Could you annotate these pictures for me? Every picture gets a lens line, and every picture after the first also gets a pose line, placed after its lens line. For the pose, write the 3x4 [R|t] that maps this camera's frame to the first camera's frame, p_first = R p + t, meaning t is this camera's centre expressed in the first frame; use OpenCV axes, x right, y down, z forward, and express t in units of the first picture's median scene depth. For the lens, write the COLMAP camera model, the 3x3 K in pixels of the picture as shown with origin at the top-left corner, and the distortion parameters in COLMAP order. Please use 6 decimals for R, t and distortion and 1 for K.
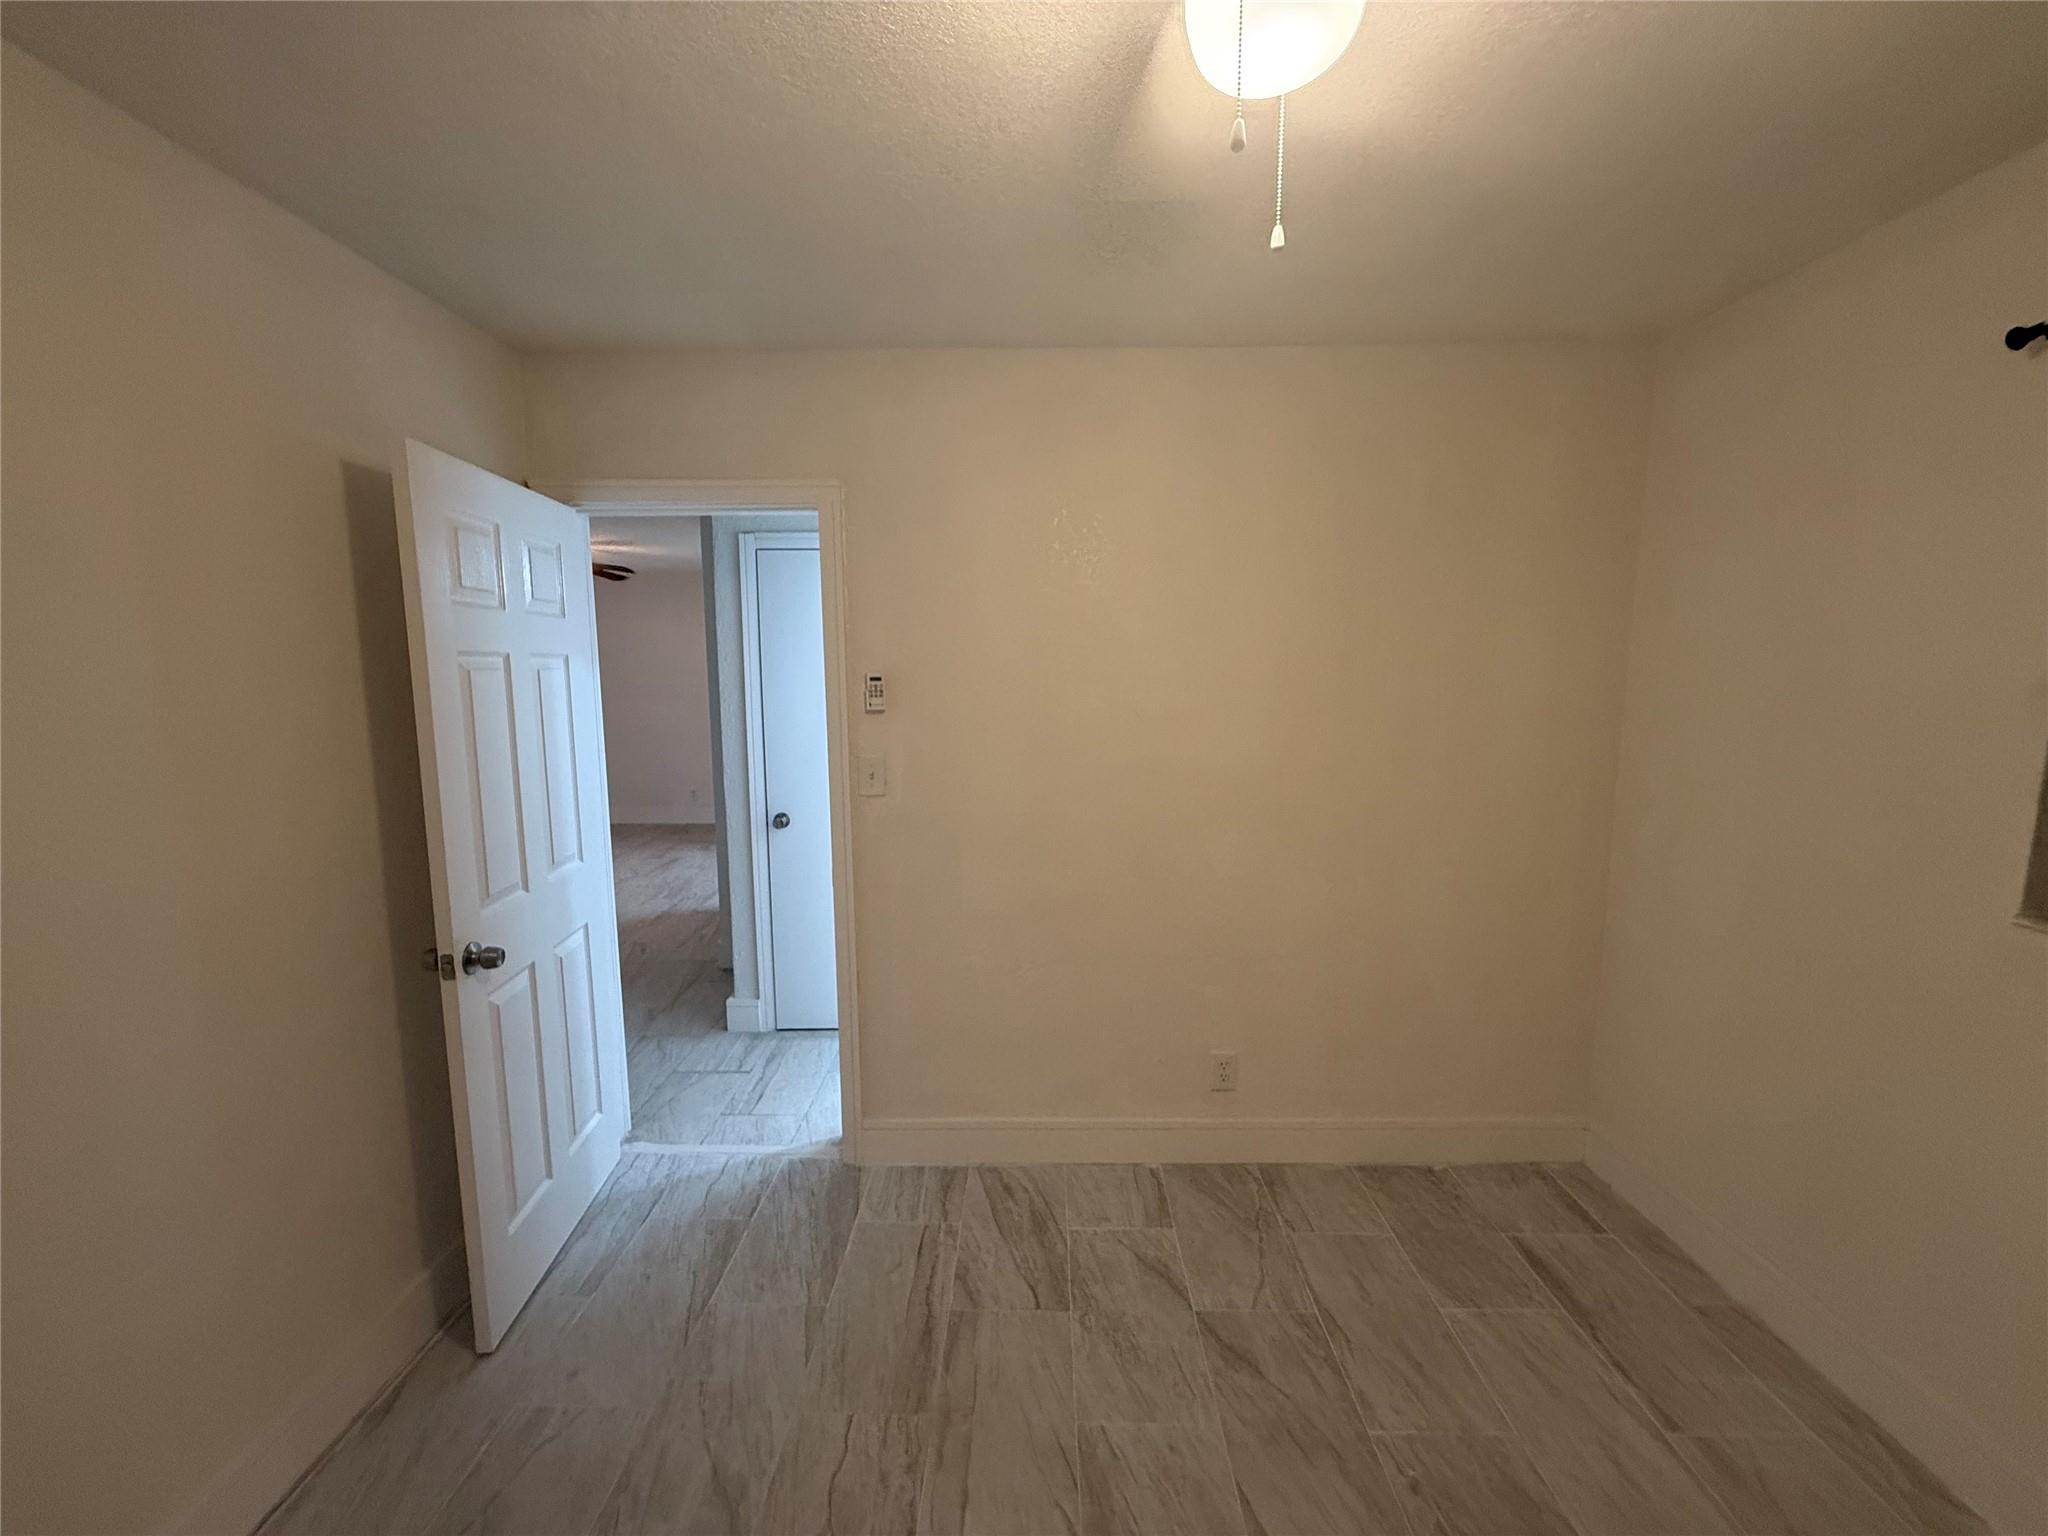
lens RADIAL K [[818.4, 0, 1017.7], [0, 818.4, 770.6], [0, 0, 1]] dist [0.001588, -0.000114]
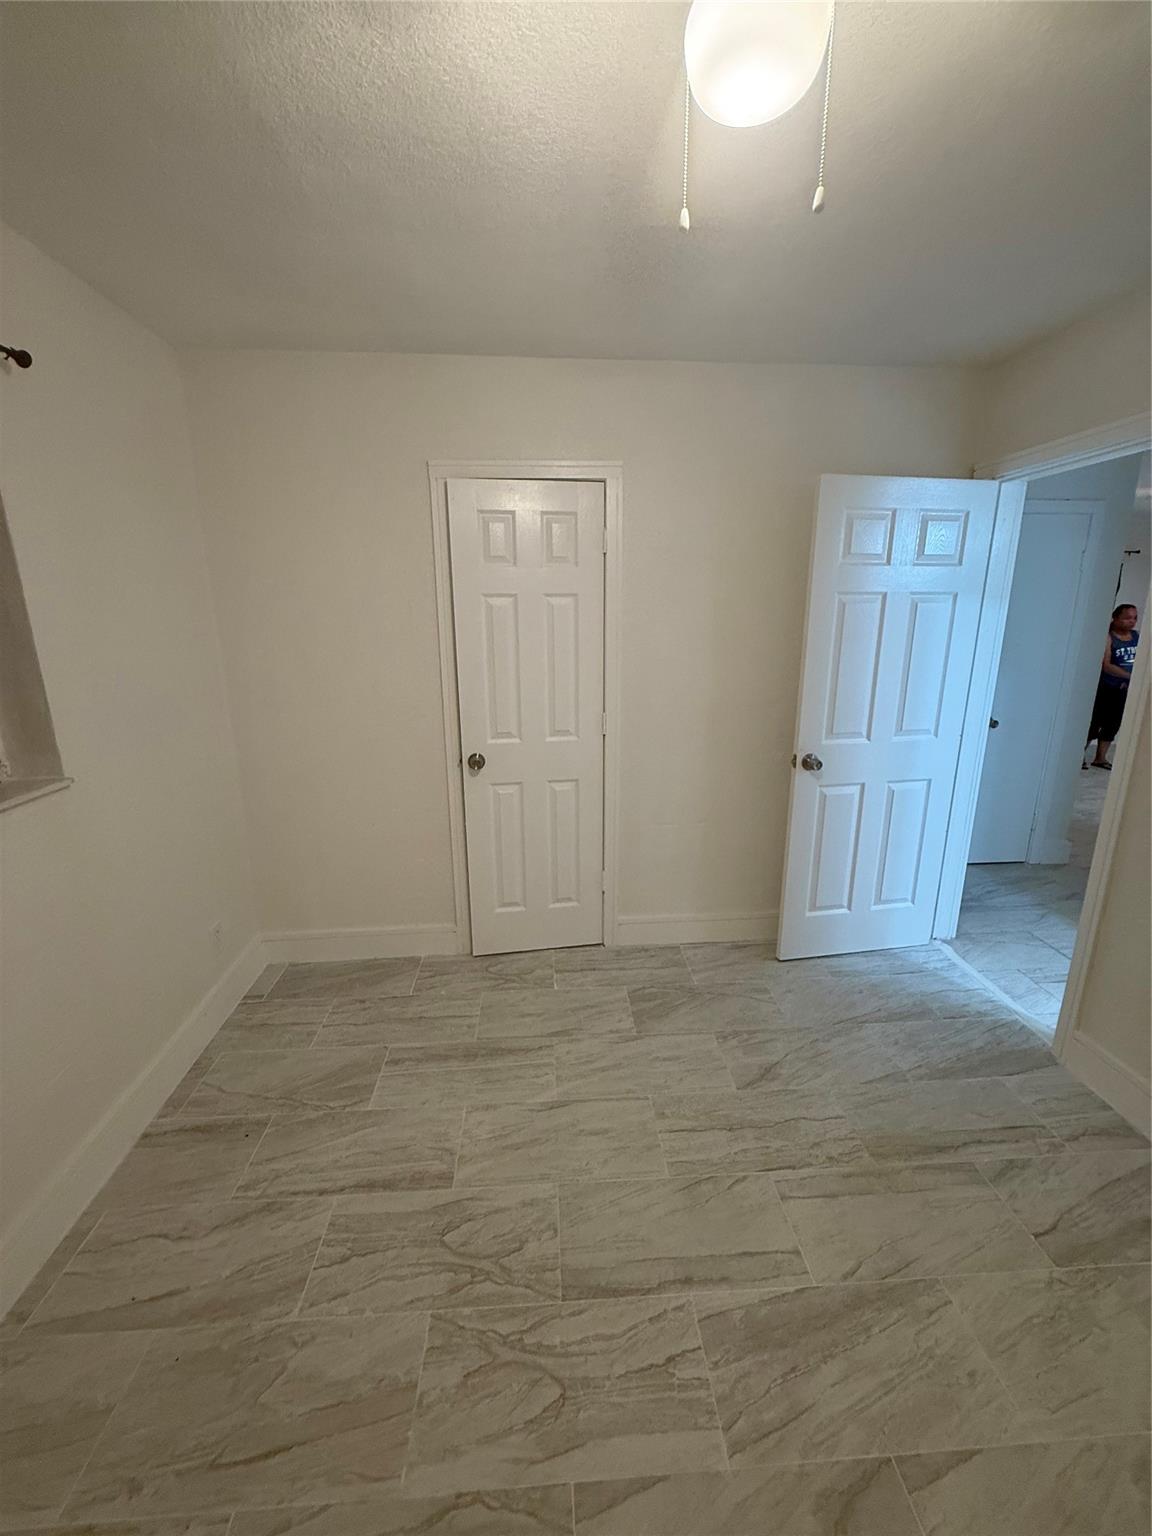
lens RADIAL K [[613.8, 0, 576.8], [0, 613.8, 765.1], [0, 0, 1]] dist [0.001588, -0.000114]
pose [[0.091299, 0.248752, -0.964255, 0.572136], [-0.123423, 0.963659, 0.236912, -0.025908], [0.988145, 0.097382, 0.118683, 0.281160]]
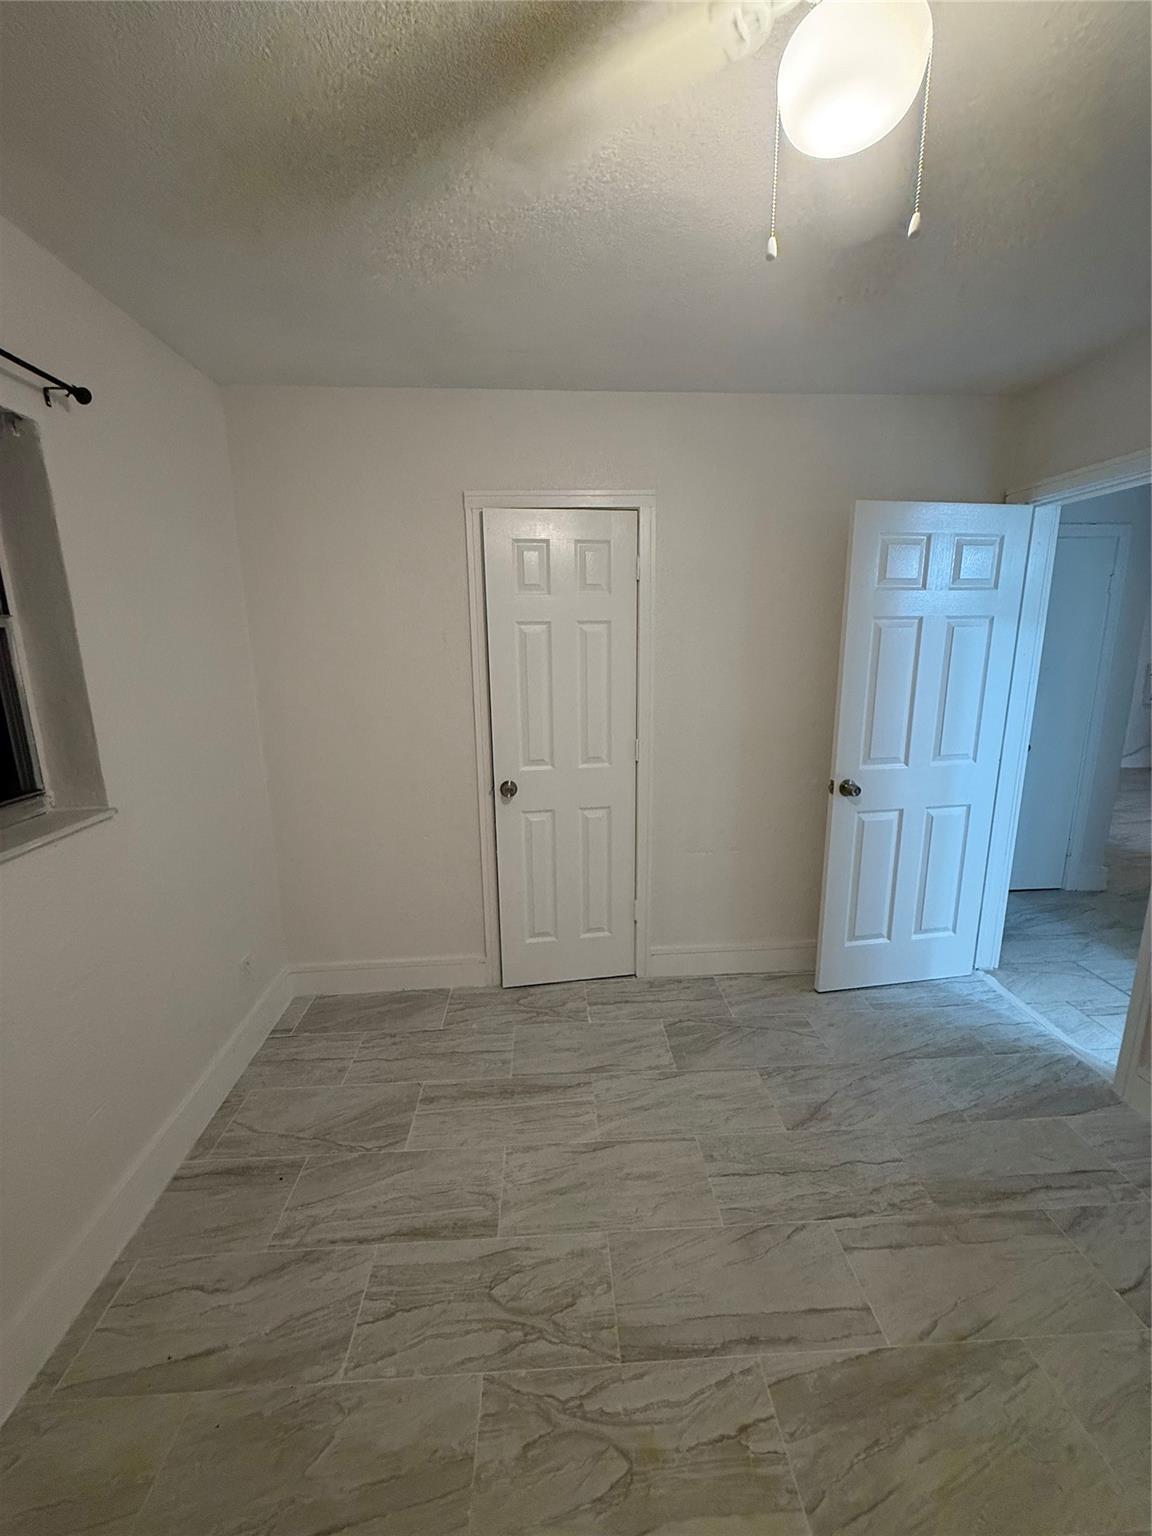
lens RADIAL K [[613.8, 0, 576.8], [0, 613.8, 765.1], [0, 0, 1]] dist [0.001588, -0.000114]
pose [[0.081688, 0.208146, -0.974681, 0.552990], [-0.116255, 0.973263, 0.198100, -0.019142], [0.989855, 0.097129, 0.103701, 0.228751]]
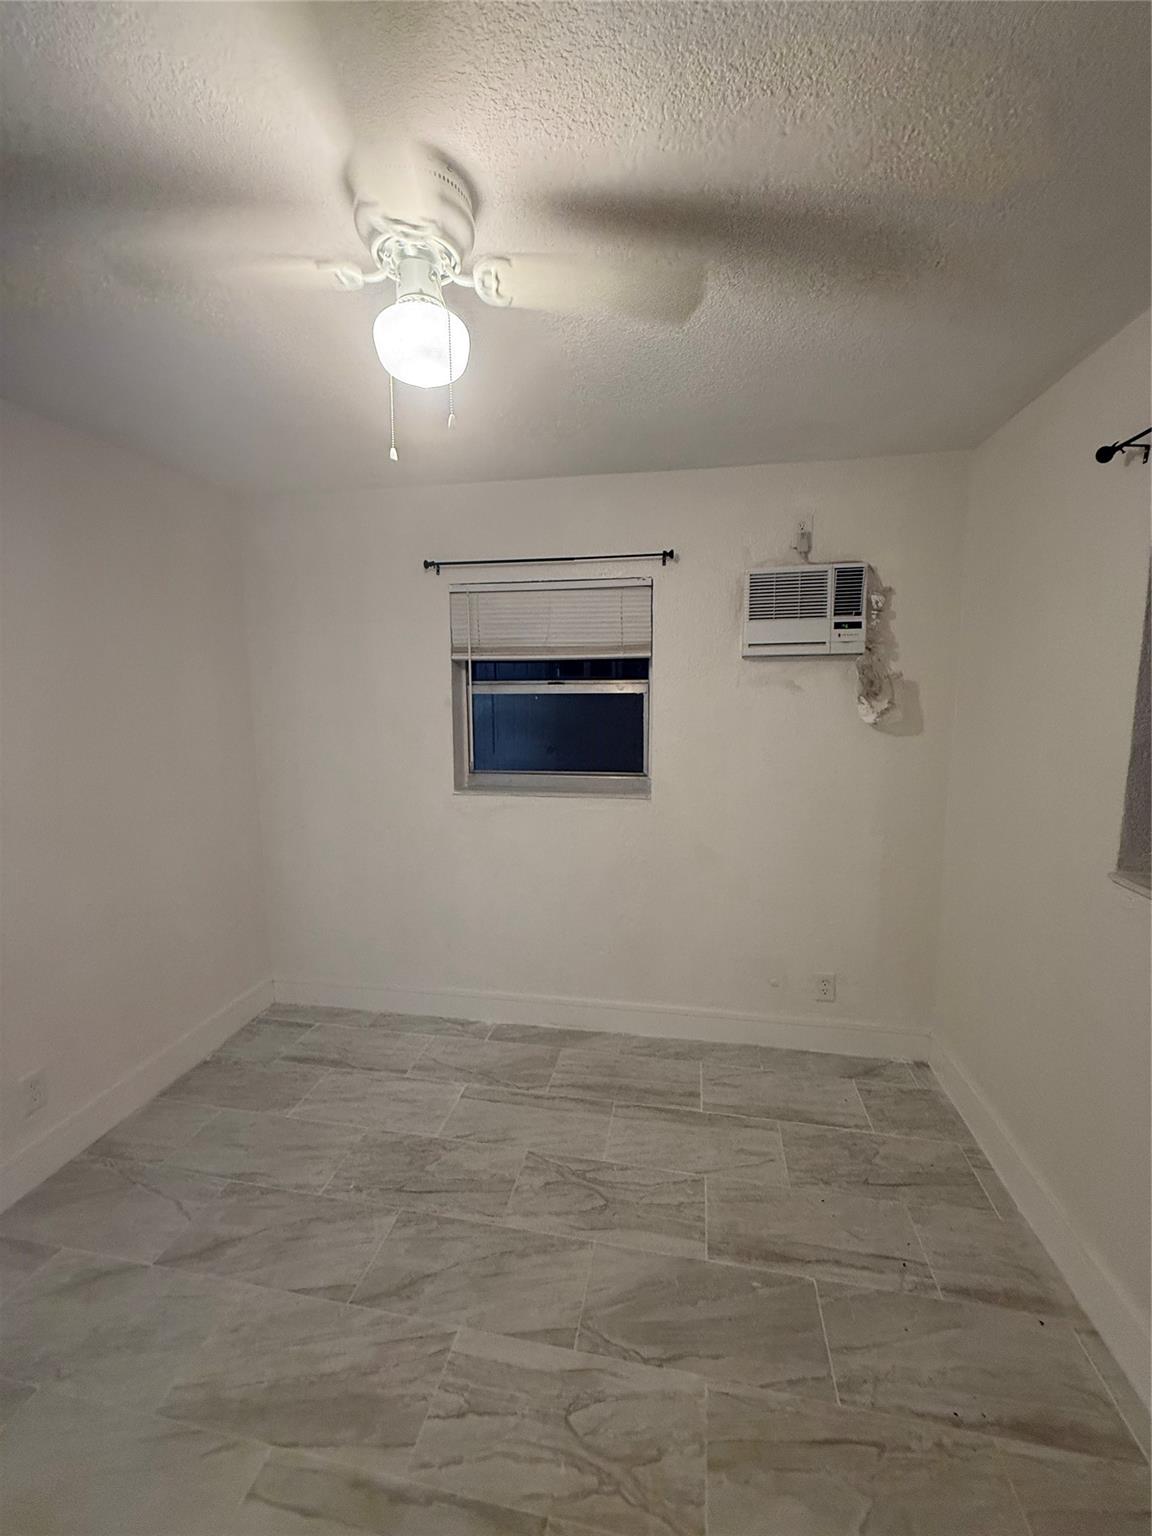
lens RADIAL K [[613.8, 0, 576.8], [0, 613.8, 765.1], [0, 0, 1]] dist [0.001588, -0.000114]
pose [[0.161333, -0.116054, 0.980053, -0.438659], [0.129586, 0.986955, 0.095539, -0.026751], [-0.978355, 0.111588, 0.174267, 0.198098]]
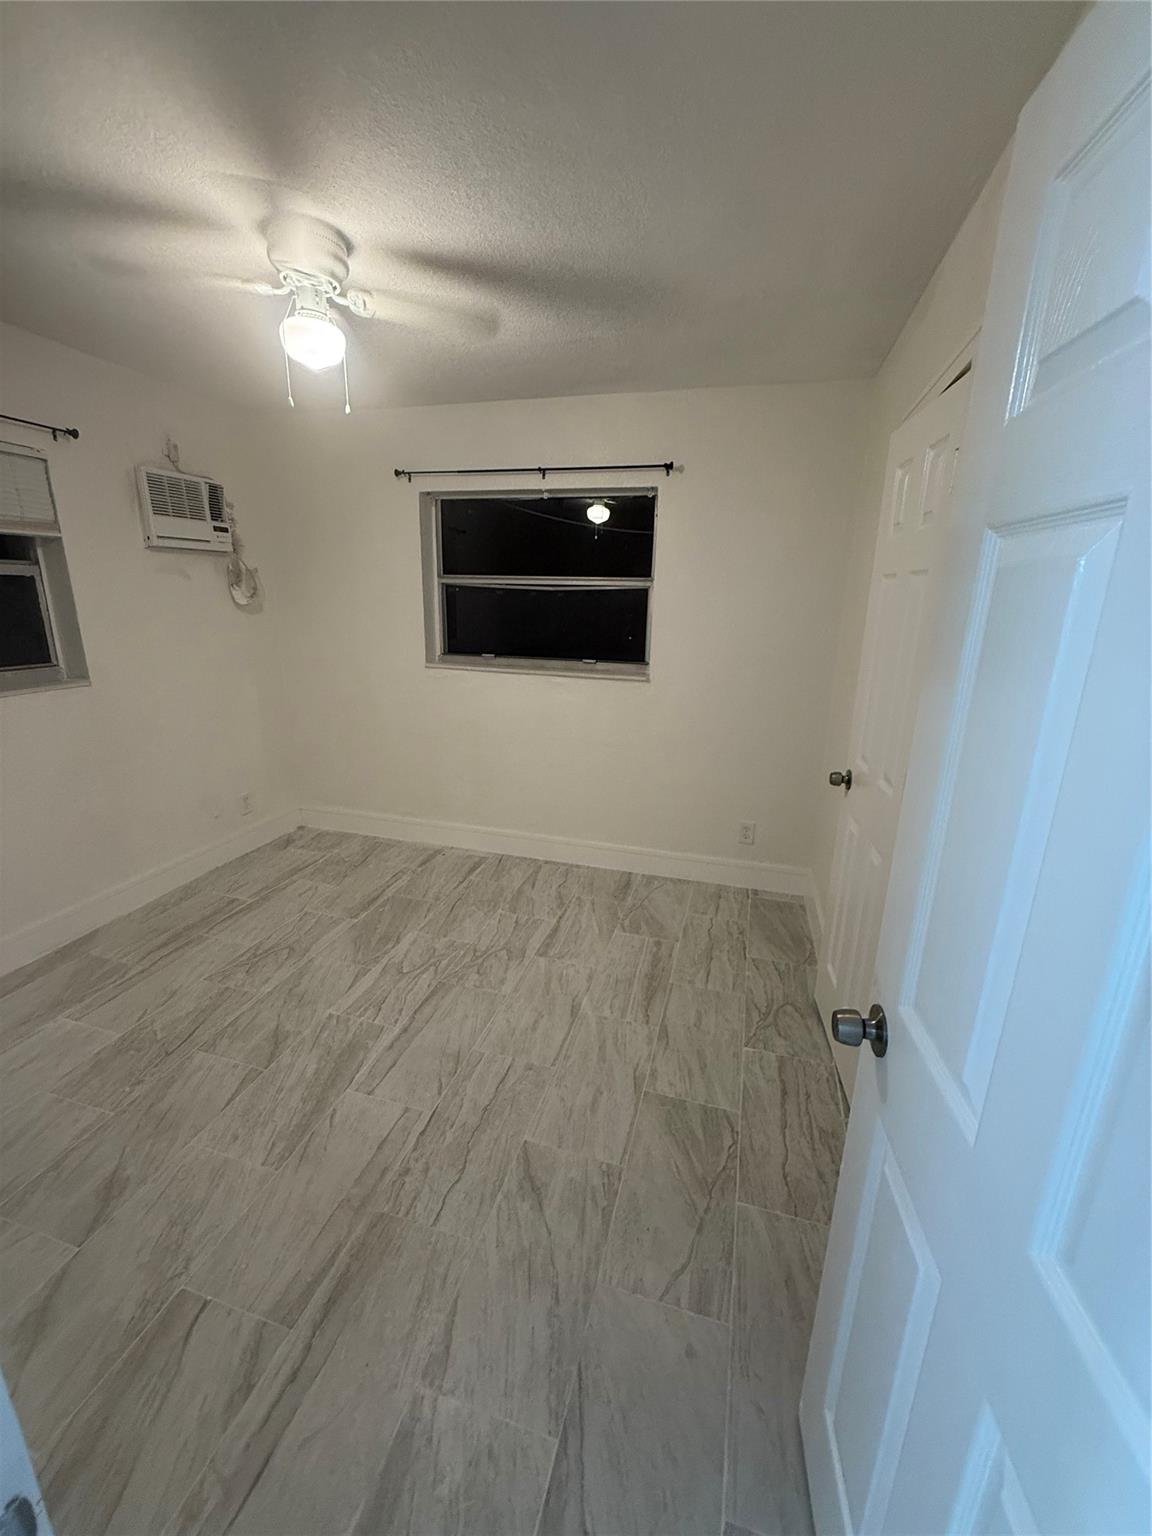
lens RADIAL K [[613.8, 0, 576.8], [0, 613.8, 765.1], [0, 0, 1]] dist [0.001588, -0.000114]
pose [[-0.967759, -0.080917, 0.238526, -0.483344], [0.017087, 0.923720, 0.382688, -0.141469], [-0.251297, 0.374425, -0.892555, 1.281530]]
